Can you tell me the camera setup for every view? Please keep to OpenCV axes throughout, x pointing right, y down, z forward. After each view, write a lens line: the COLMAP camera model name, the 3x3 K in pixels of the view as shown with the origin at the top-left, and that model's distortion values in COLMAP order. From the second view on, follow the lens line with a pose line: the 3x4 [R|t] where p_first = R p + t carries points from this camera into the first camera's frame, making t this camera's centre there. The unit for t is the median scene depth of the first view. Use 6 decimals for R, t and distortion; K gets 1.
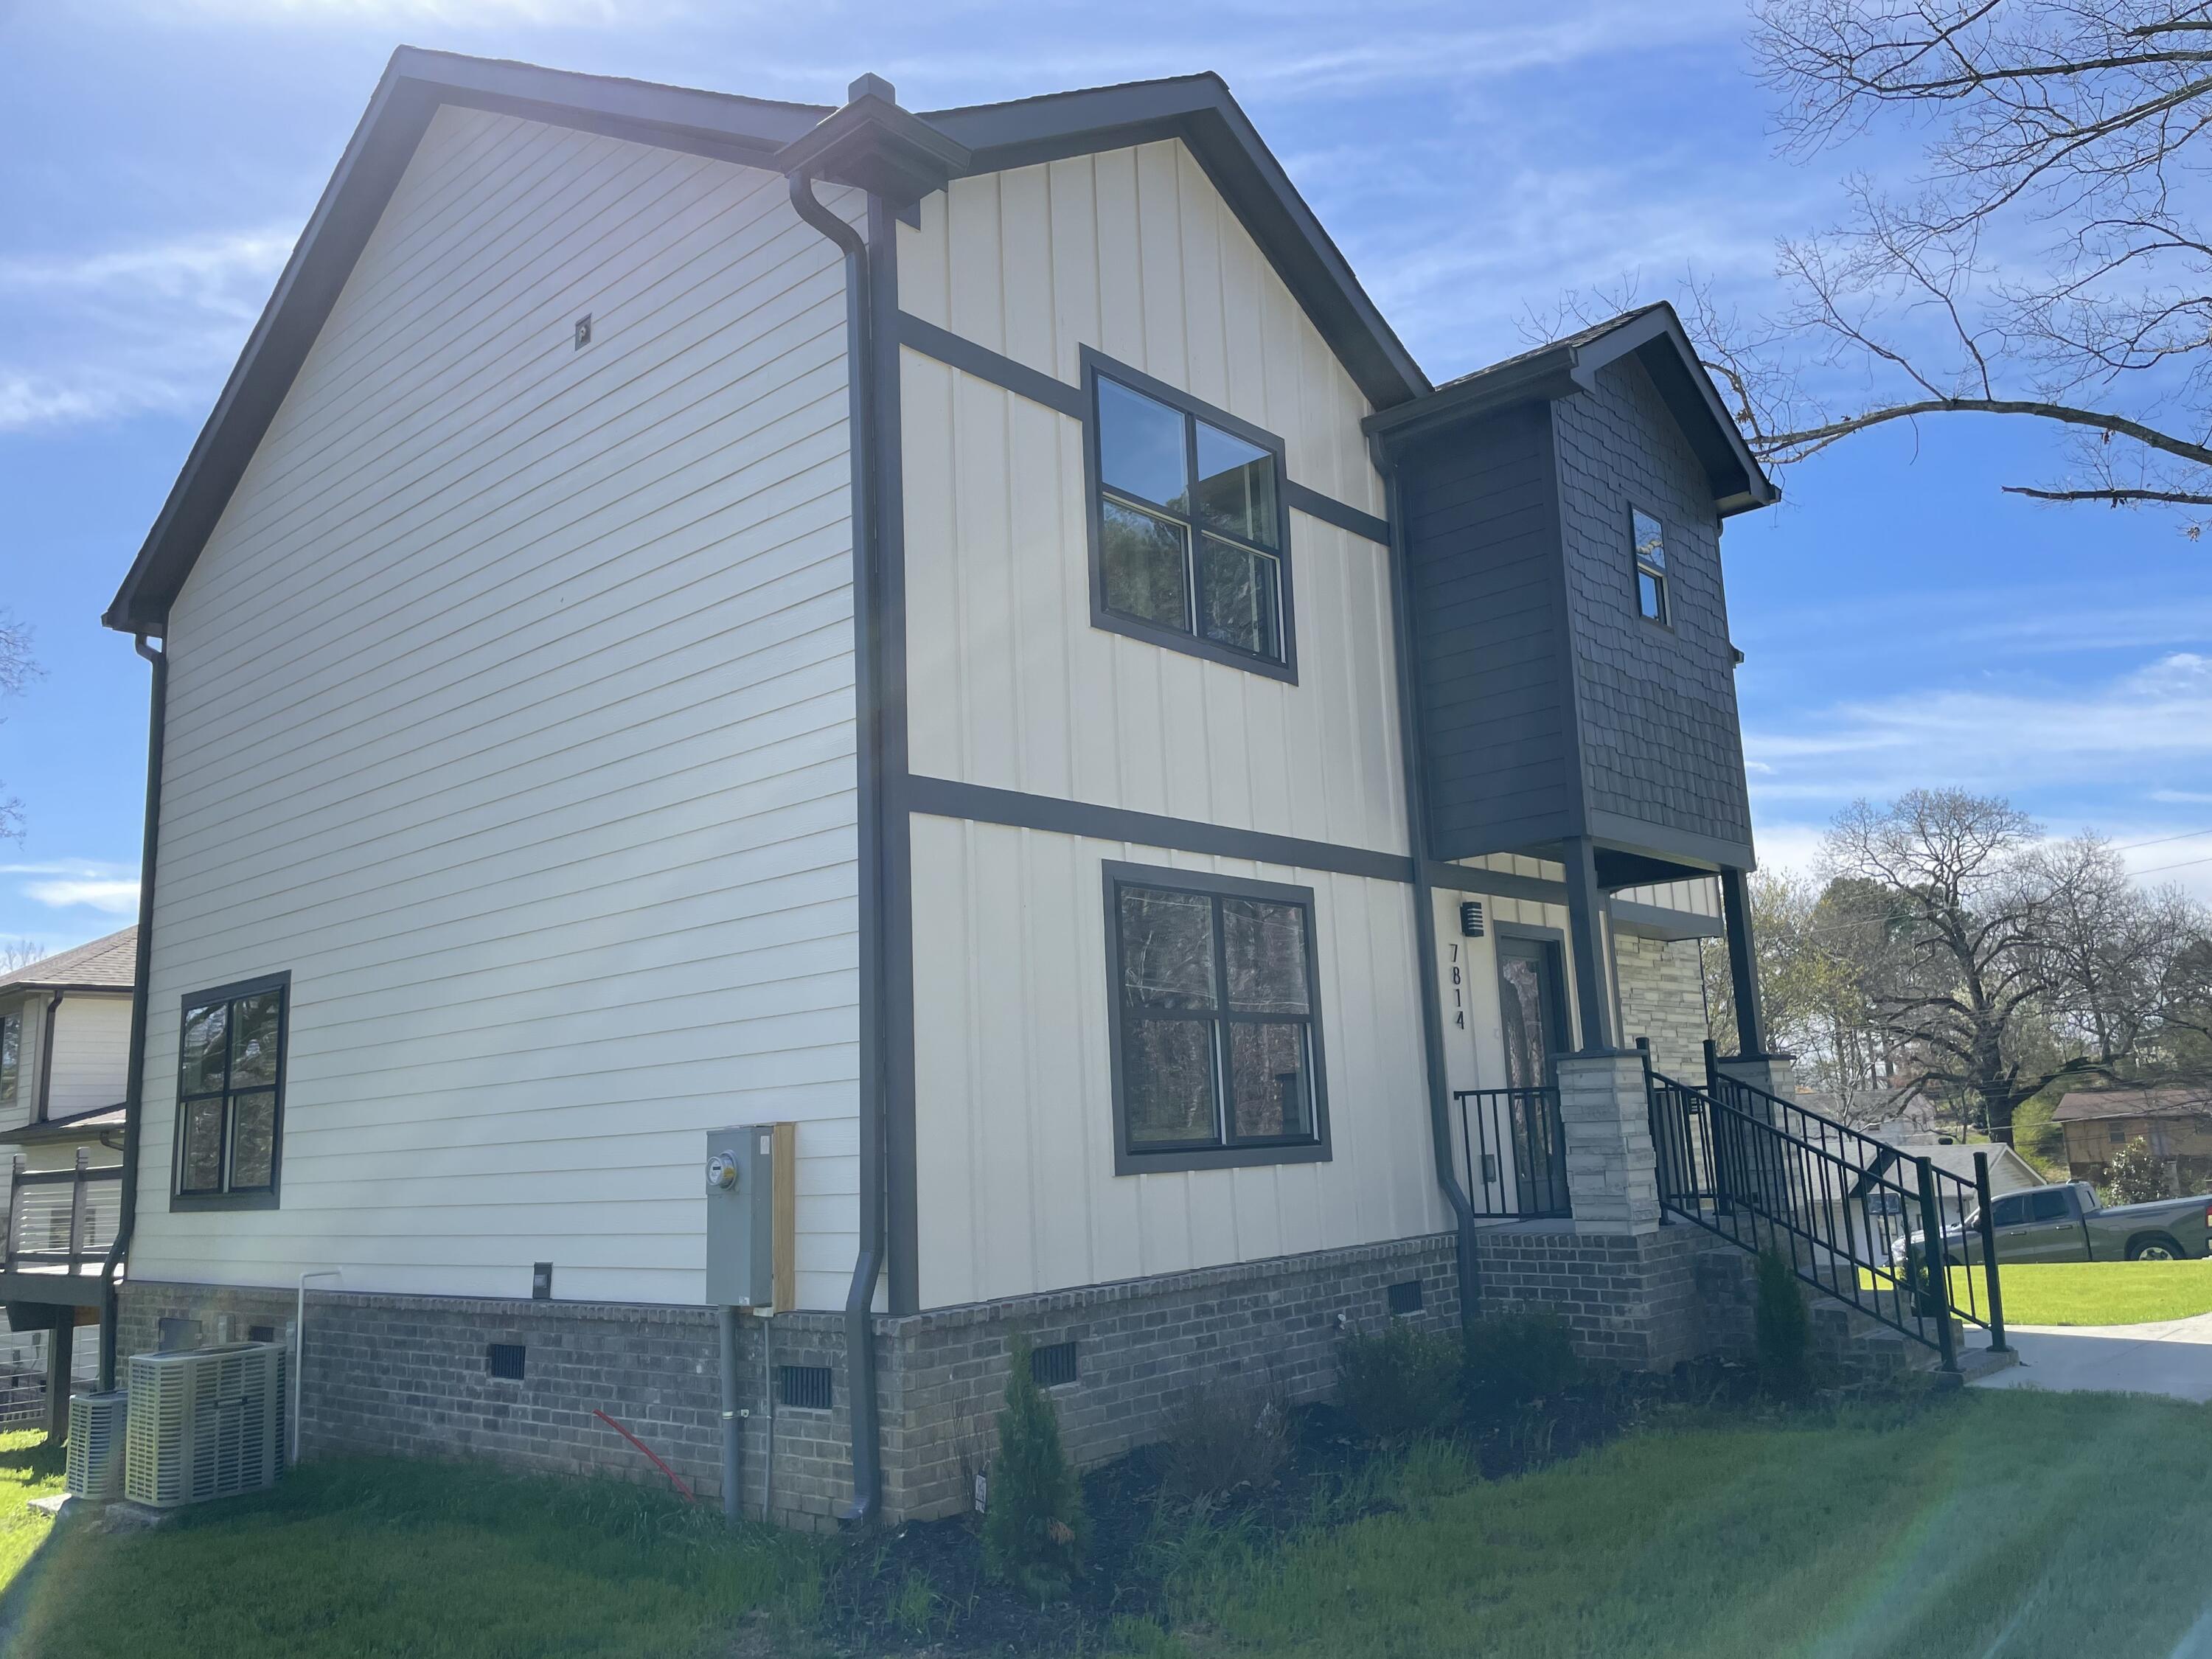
lens RADIAL K [[1676.4, 0, 1107.2], [0, 1676.4, 824.8], [0, 0, 1]] dist [0.099656, -0.137102]
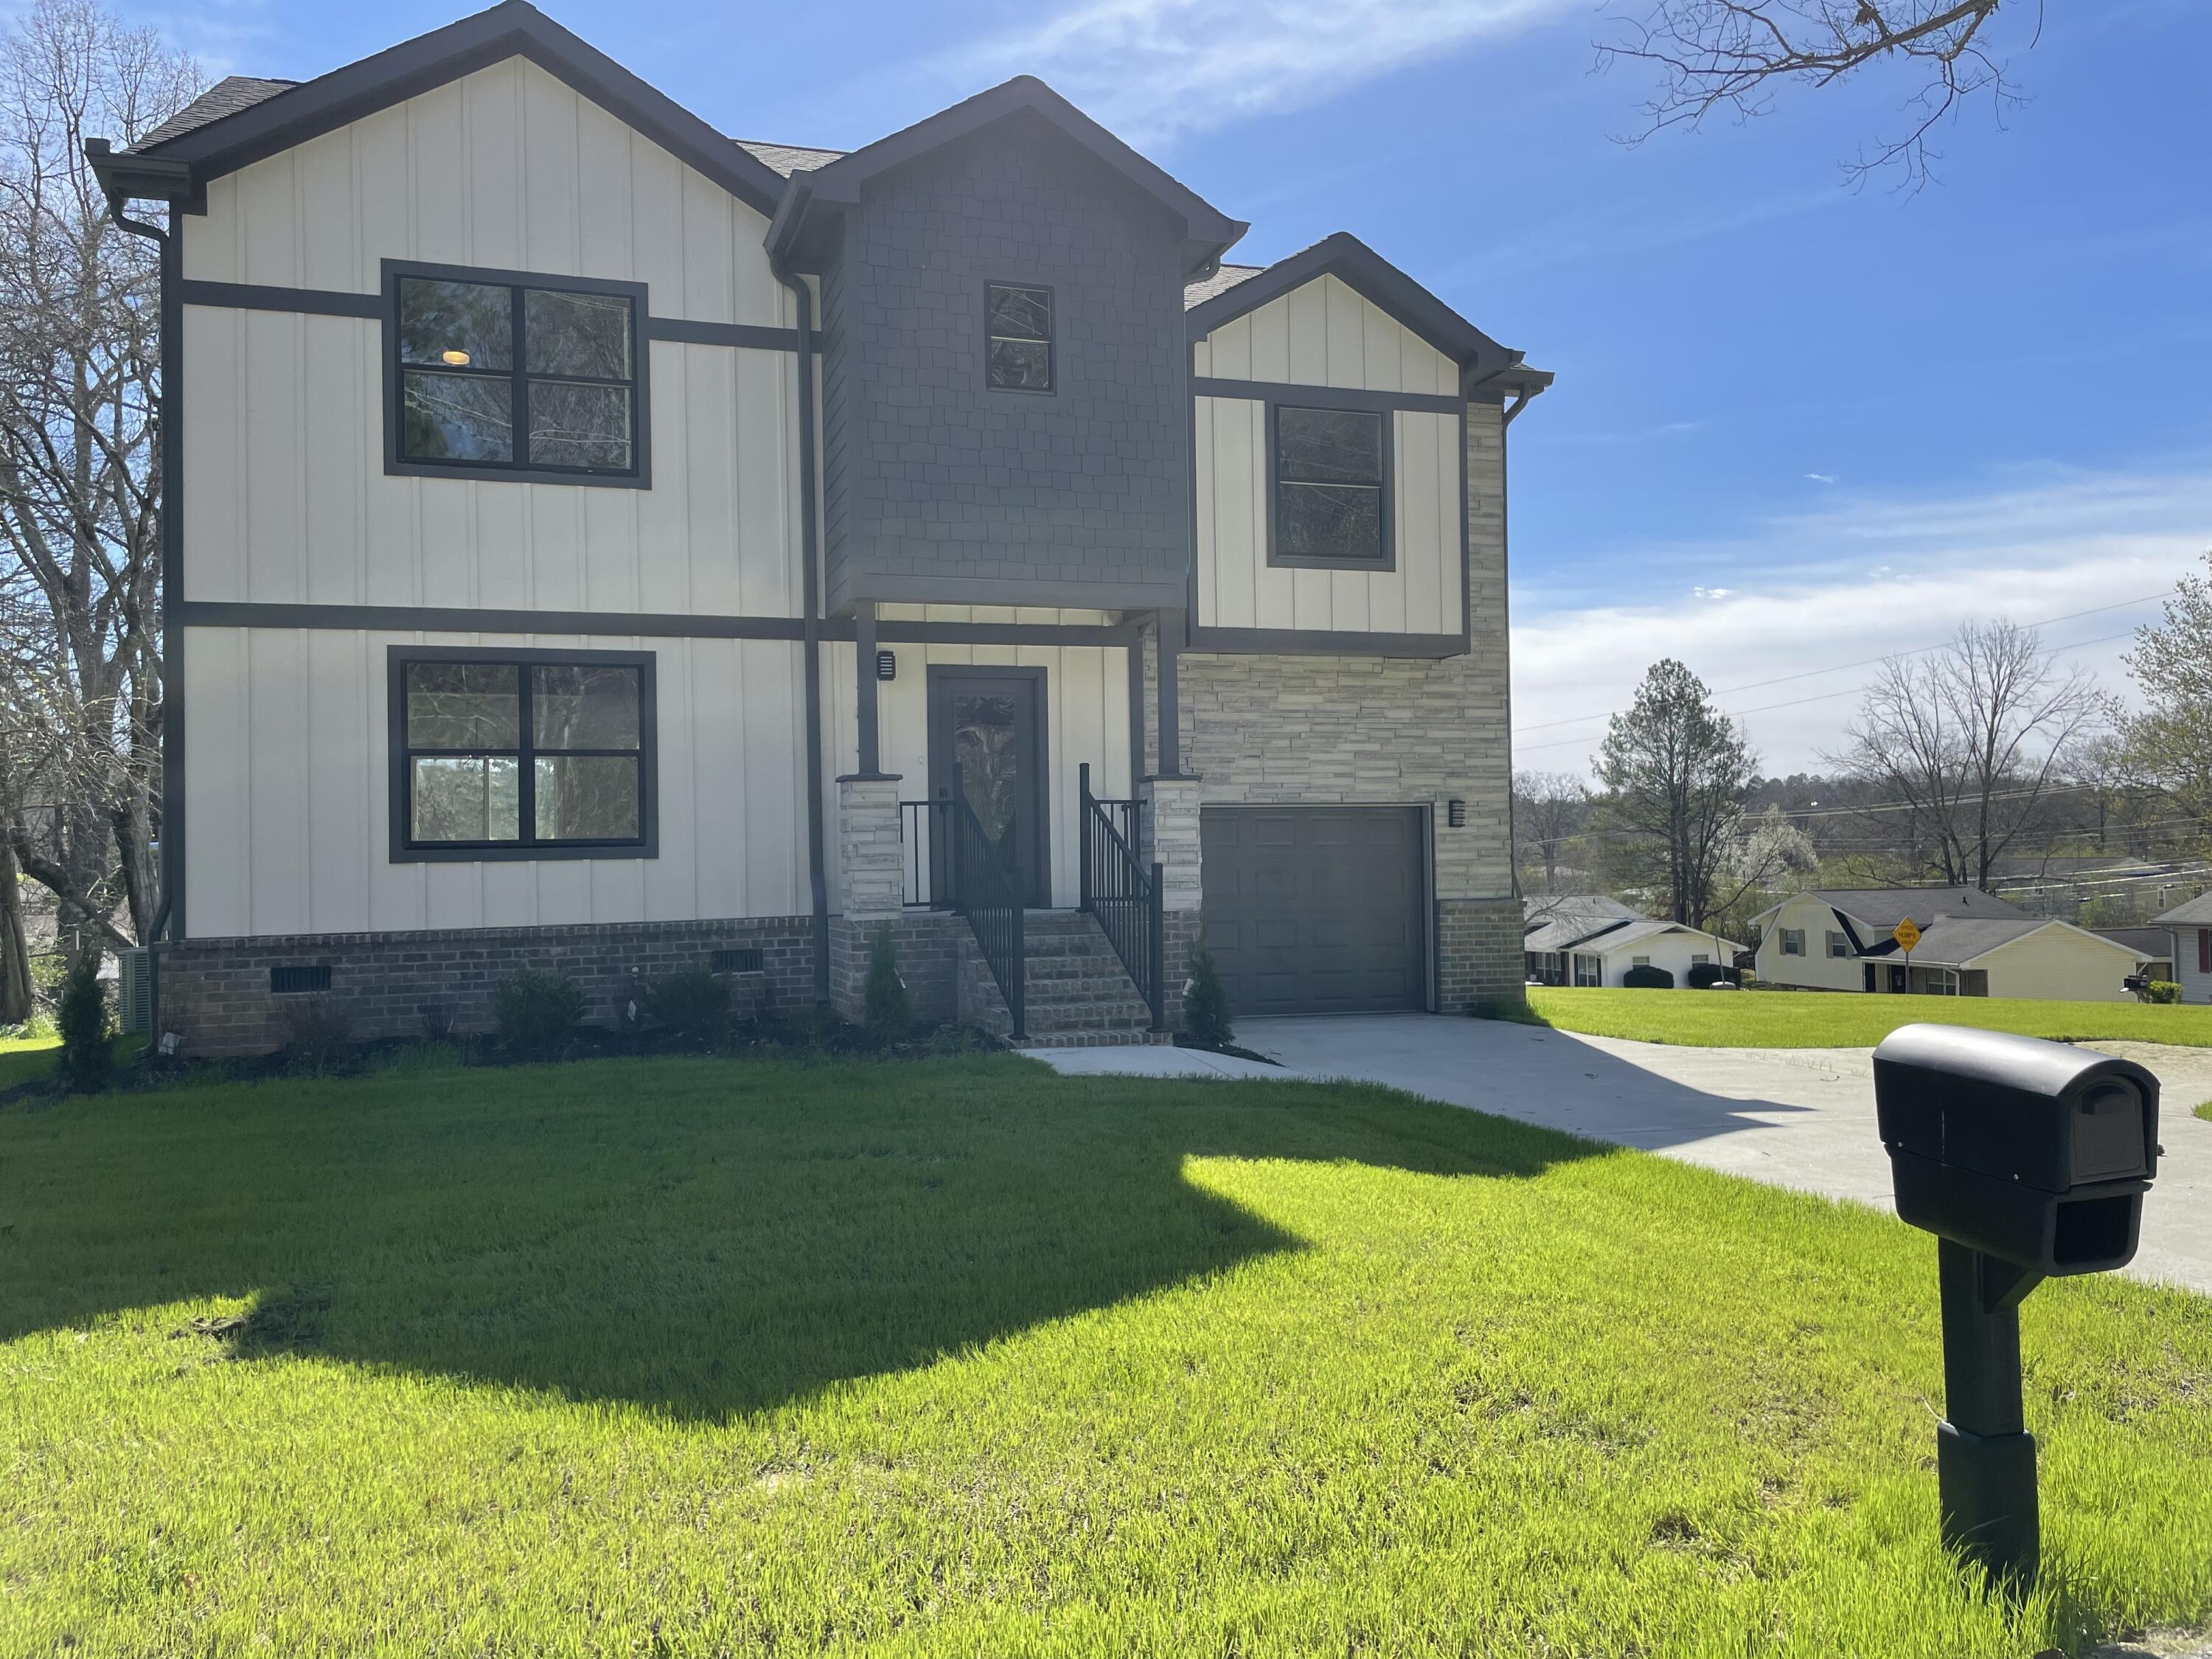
lens RADIAL K [[1674.6, 0, 1112.2], [0, 1674.6, 817.3], [0, 0, 1]] dist [0.096877, -0.131941]
pose [[0.866285, 0.017900, -0.499230, 1.155630], [0.070294, 0.985047, 0.157296, -0.017243], [0.494580, -0.171356, 0.852072, 0.050409]]
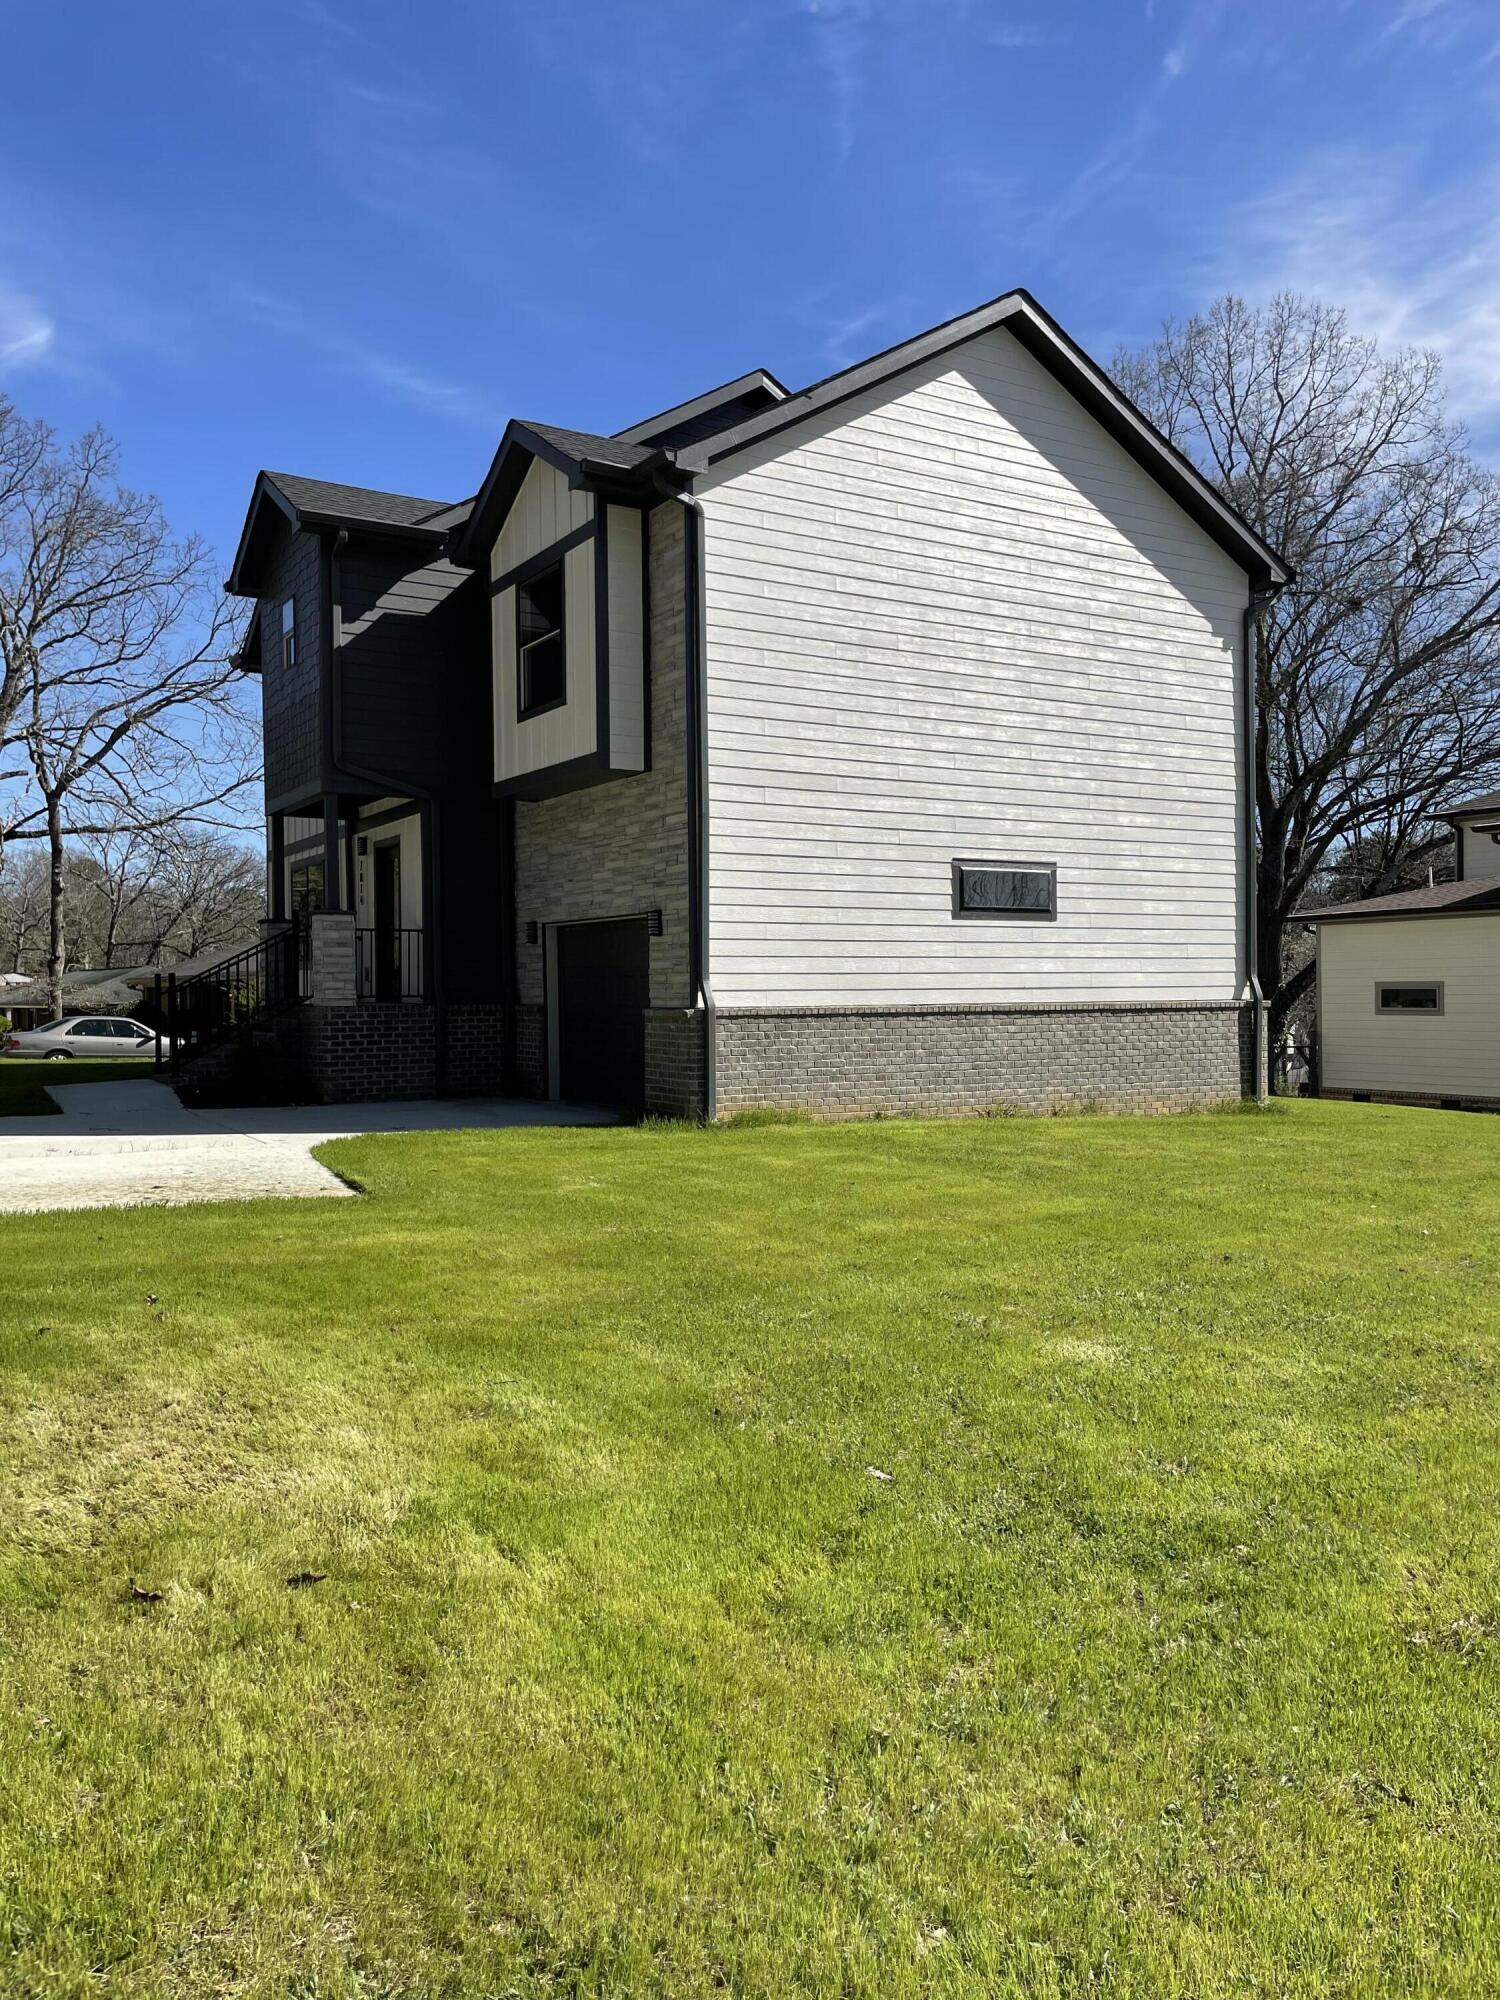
lens RADIAL K [[1514.1, 0, 750.0], [0, 1514.1, 1000.0], [0, 0, 1]] dist [0.096877, -0.131941]
pose [[-0.302319, 0.053269, -0.951717, 2.028753], [0.195461, 0.980685, -0.007199, 0.365450], [0.932951, -0.188200, -0.306892, 2.151711]]
